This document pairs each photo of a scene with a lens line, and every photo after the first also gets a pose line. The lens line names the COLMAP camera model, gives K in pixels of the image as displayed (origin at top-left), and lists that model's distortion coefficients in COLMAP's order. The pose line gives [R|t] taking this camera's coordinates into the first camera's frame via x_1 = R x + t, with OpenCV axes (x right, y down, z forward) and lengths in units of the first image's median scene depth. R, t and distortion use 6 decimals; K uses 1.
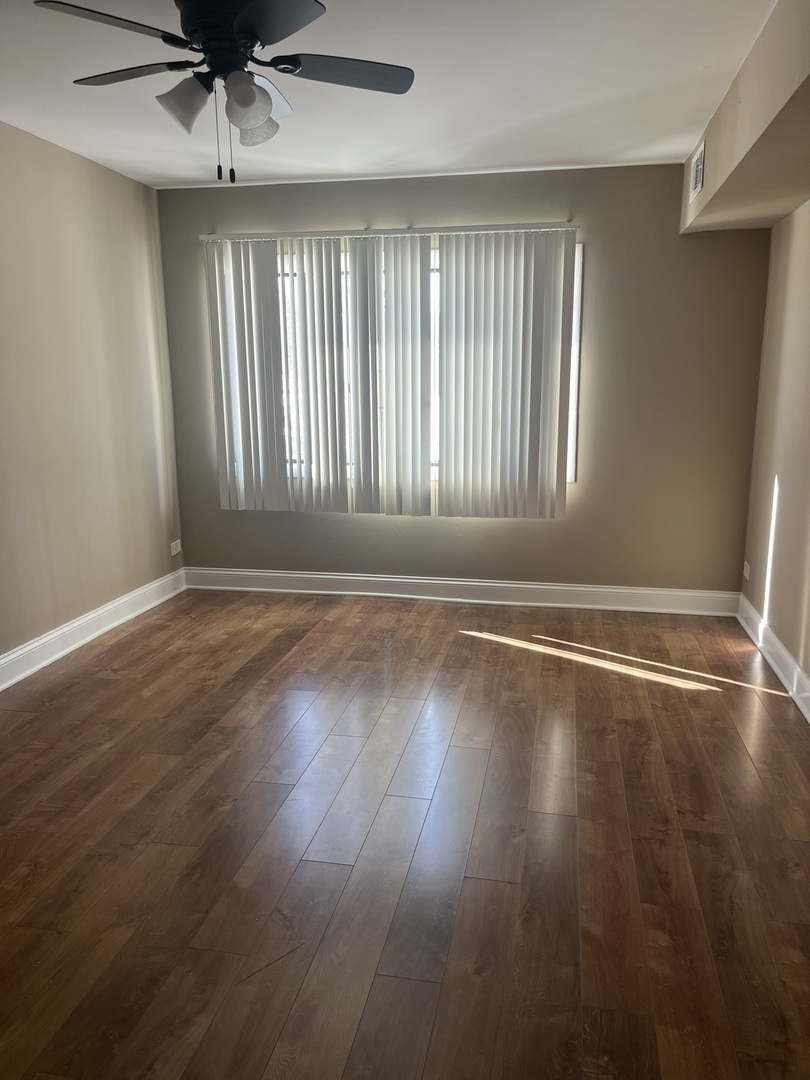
lens RADIAL K [[826.1, 0, 403.4], [0, 826.1, 535.2], [0, 0, 1]] dist [0.053788, -0.072016]
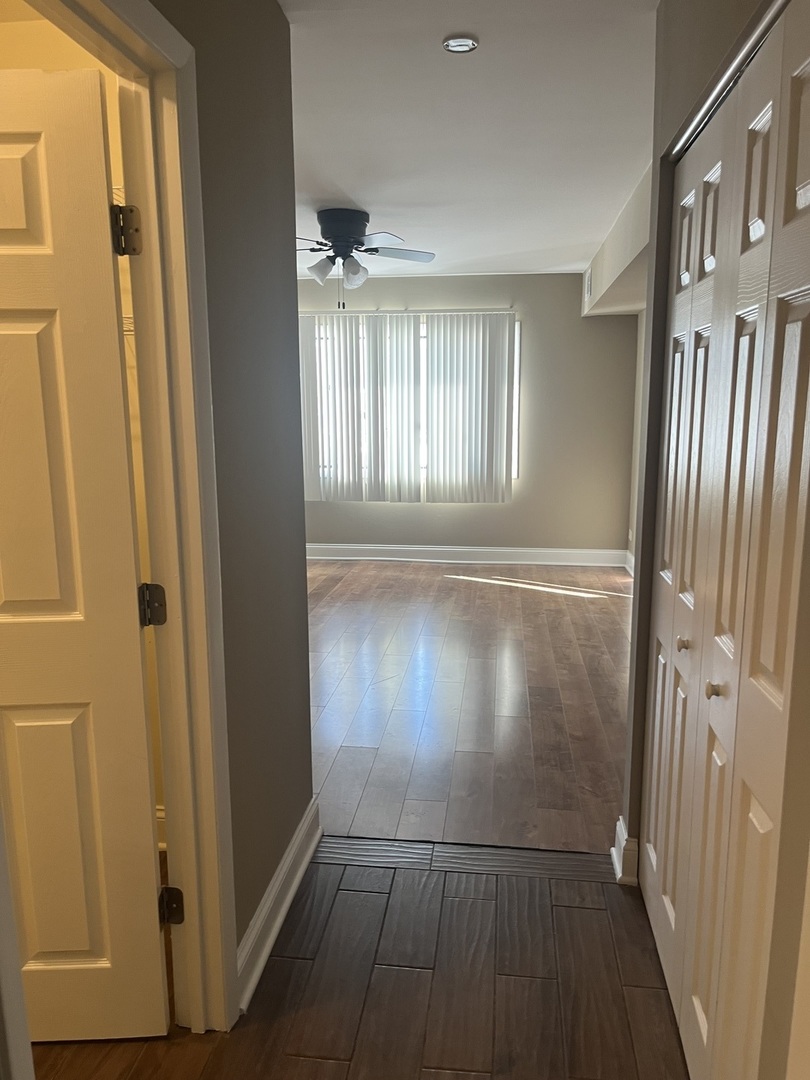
lens RADIAL K [[826.1, 0, 404.5], [0, 826.1, 542.0], [0, 0, 1]] dist [0.053788, -0.072016]
pose [[0.997274, -0.012121, 0.072789, -0.109231], [0.014142, 0.999527, -0.027309, 0.091327], [-0.072424, 0.028264, 0.996973, -0.481222]]
